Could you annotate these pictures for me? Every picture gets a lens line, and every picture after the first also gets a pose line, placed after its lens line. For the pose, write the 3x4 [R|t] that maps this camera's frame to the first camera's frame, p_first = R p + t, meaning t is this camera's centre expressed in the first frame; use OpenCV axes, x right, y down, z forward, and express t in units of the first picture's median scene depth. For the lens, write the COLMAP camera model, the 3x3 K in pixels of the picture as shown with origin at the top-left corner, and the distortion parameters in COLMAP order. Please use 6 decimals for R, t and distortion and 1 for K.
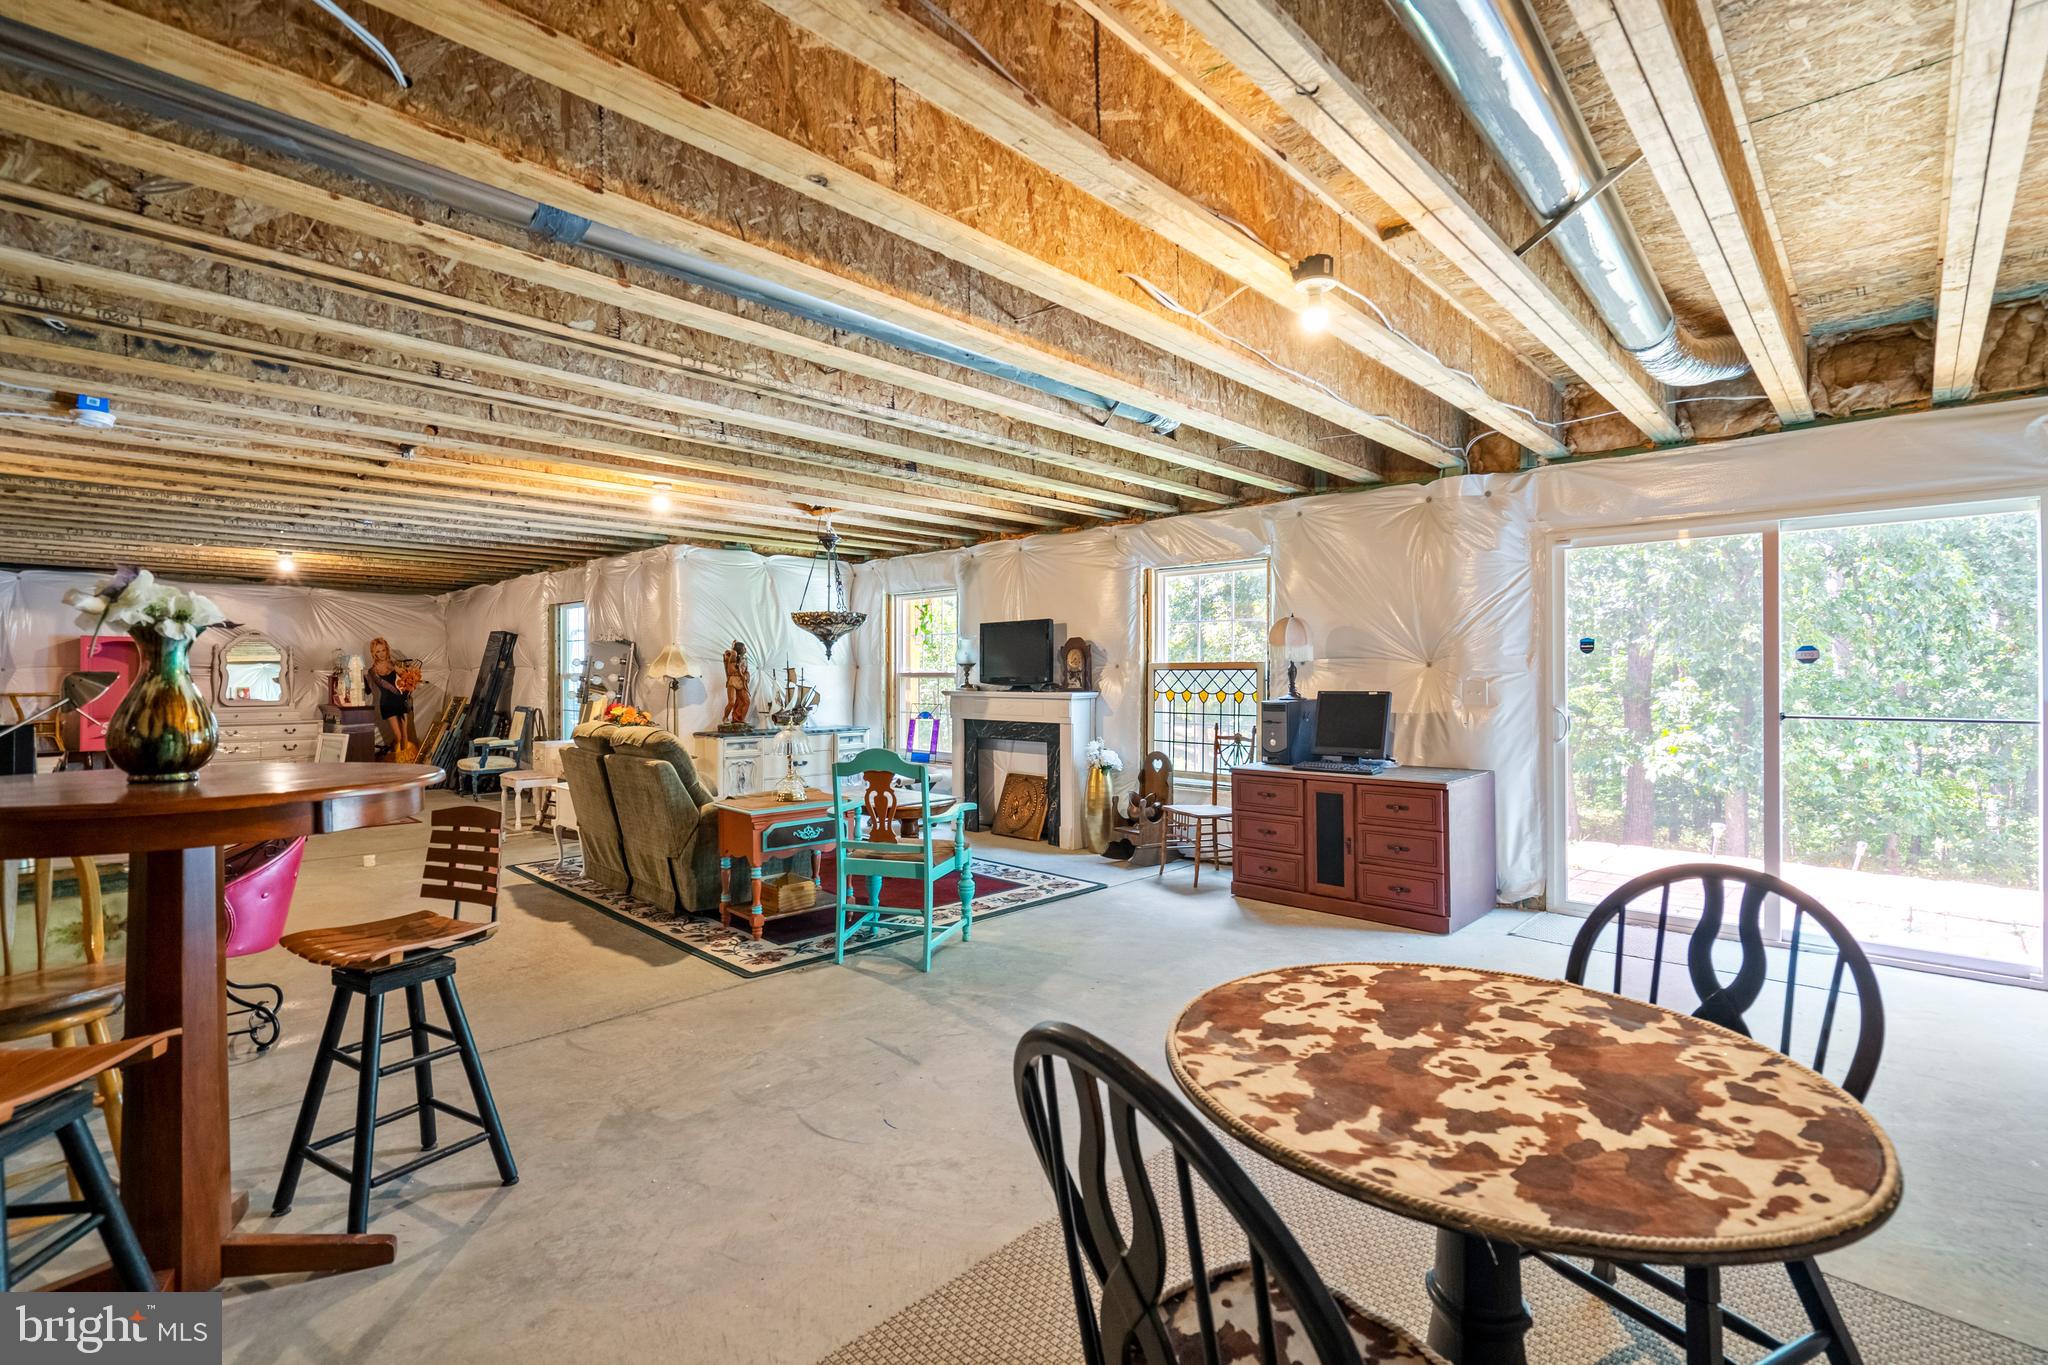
lens RADIAL K [[925.1, 0, 1016.2], [0, 925.1, 676.3], [0, 0, 1]] dist [-0.007617, 0.003157]
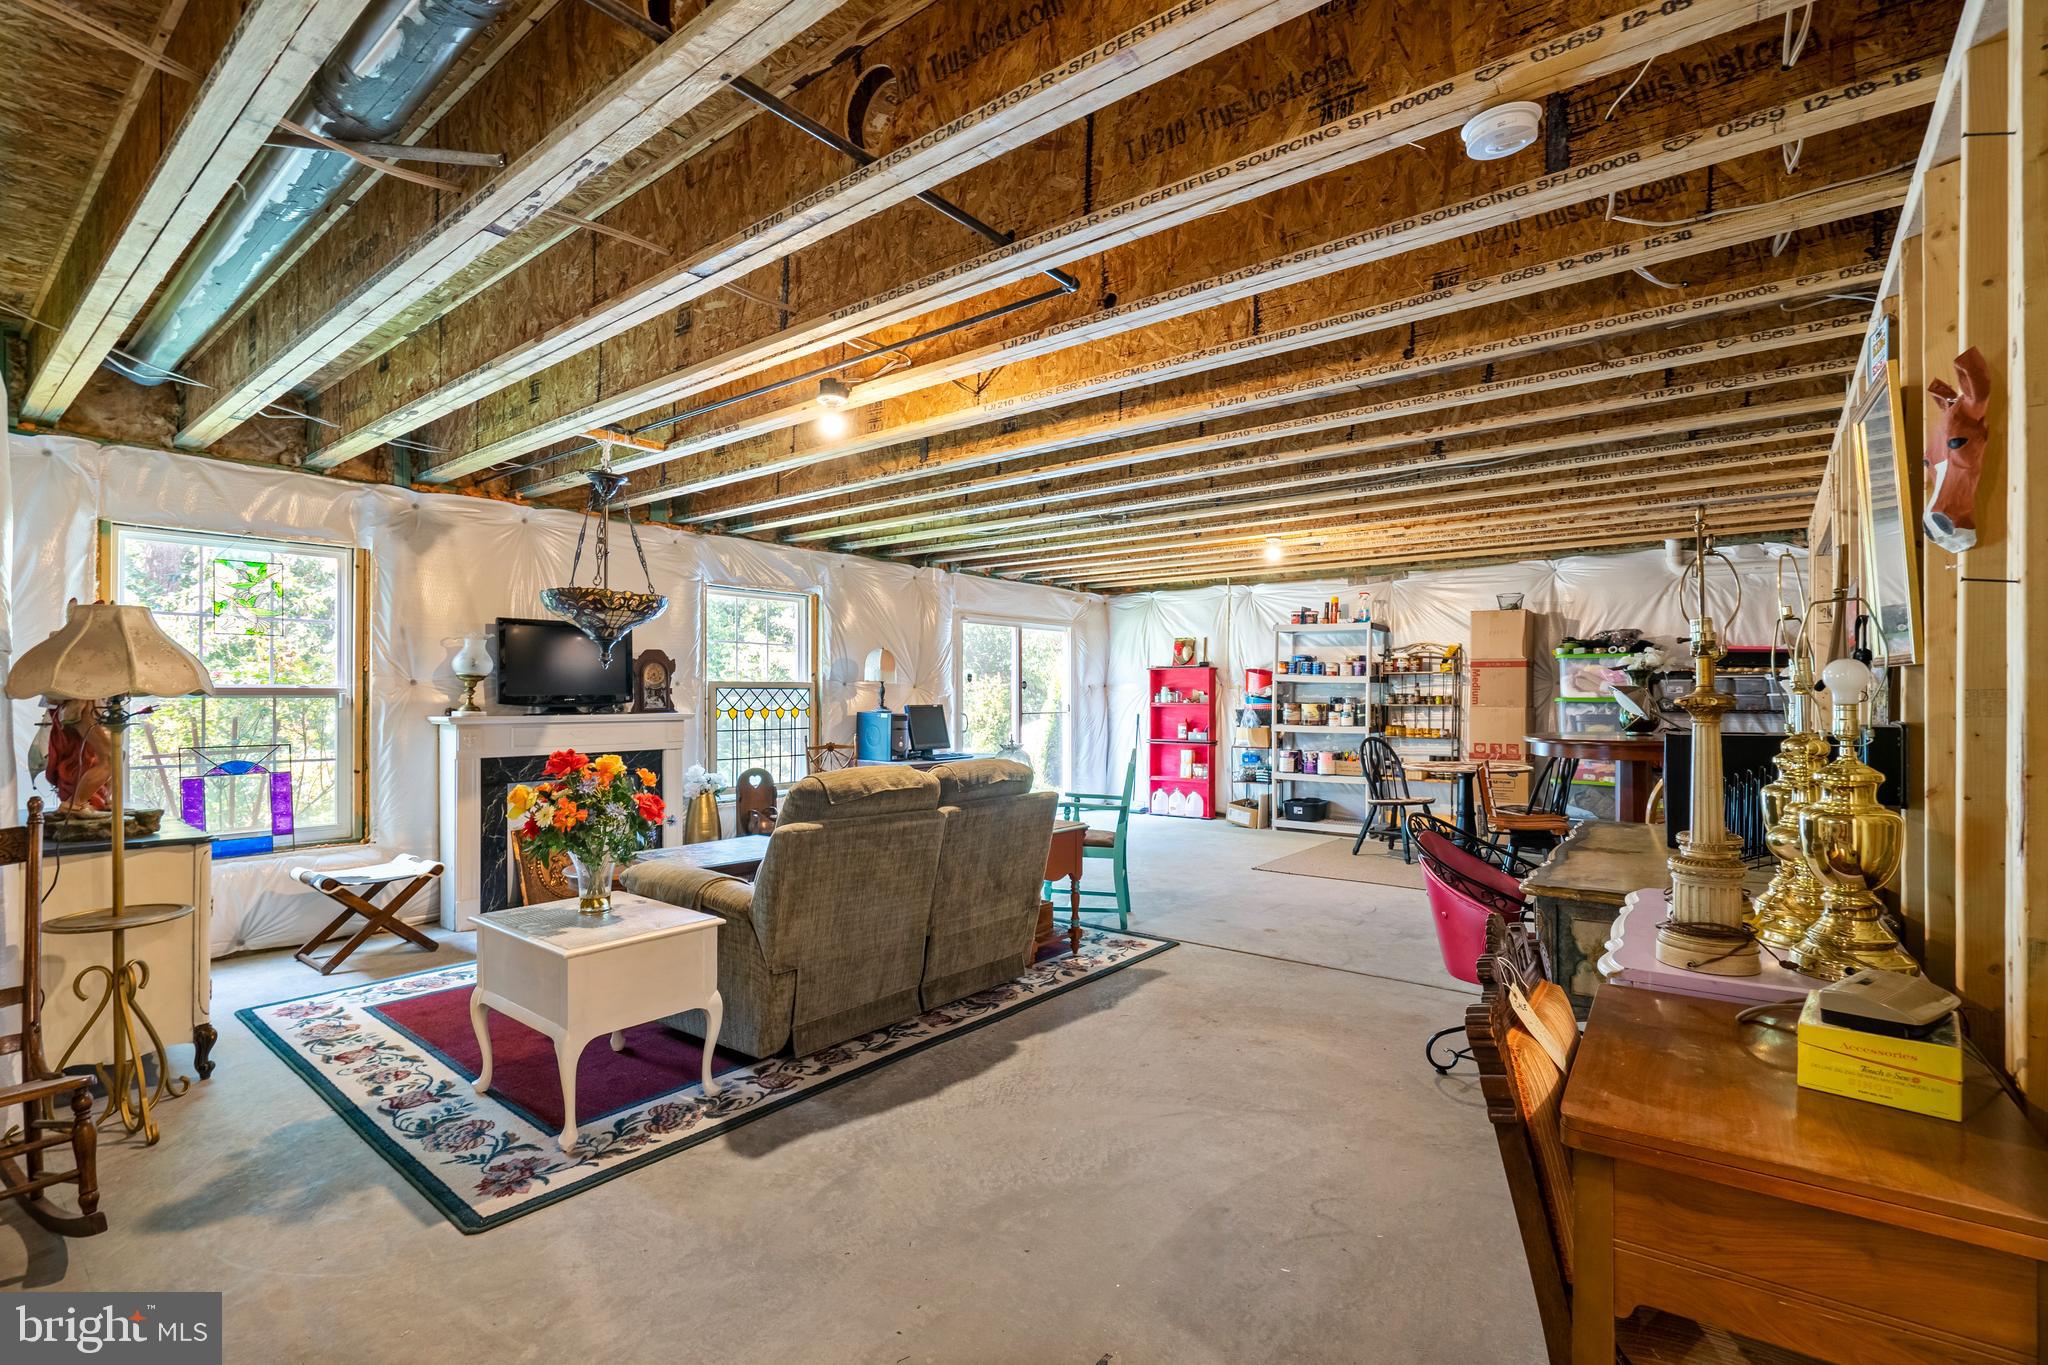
lens RADIAL K [[925.1, 0, 1016.8], [0, 925.1, 689.6], [0, 0, 1]] dist [-0.007617, 0.003157]
pose [[-0.091785, 0.005901, 0.995761, -1.005746], [0.000236, 0.999983, -0.005904, 0.000554], [-0.995779, -0.000307, -0.091784, 0.898632]]
